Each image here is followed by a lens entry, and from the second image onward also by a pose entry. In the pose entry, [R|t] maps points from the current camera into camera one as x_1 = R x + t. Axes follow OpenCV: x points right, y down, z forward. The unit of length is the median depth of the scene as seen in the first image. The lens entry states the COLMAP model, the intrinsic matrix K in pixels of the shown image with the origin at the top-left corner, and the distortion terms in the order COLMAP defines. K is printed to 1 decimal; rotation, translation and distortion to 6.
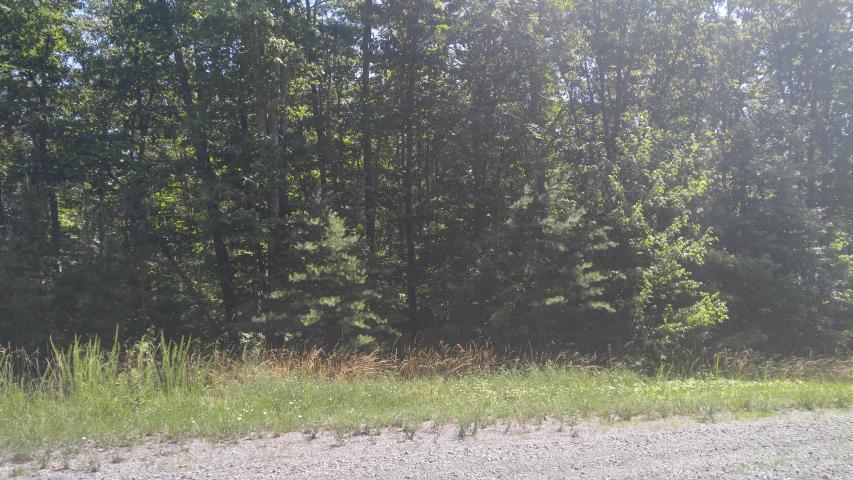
lens RADIAL K [[675.3, 0, 435.6], [0, 675.3, 257.9], [0, 0, 1]] dist [0.052067, -0.025418]
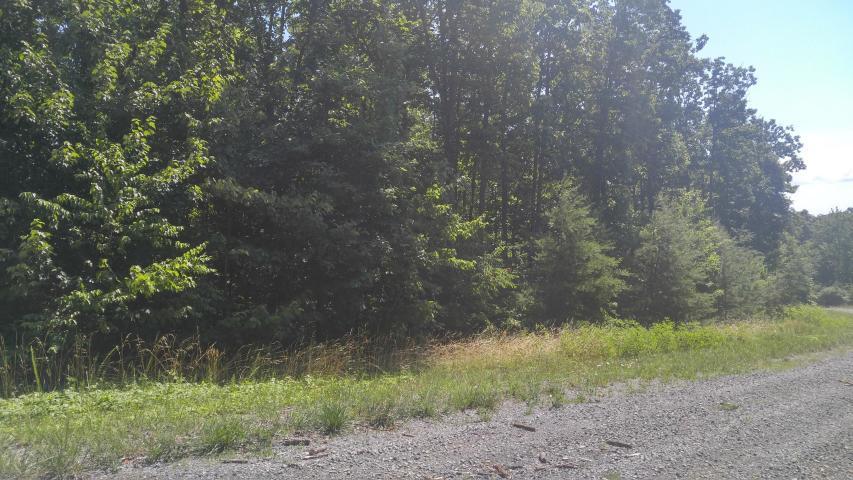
lens RADIAL K [[675.3, 0, 444.2], [0, 675.3, 234.3], [0, 0, 1]] dist [0.052067, -0.025418]
pose [[0.945822, 0.033852, 0.322917, 0.419094], [-0.036219, 0.999343, 0.001324, 0.033446], [-0.322660, -0.012948, 0.946426, 0.319618]]
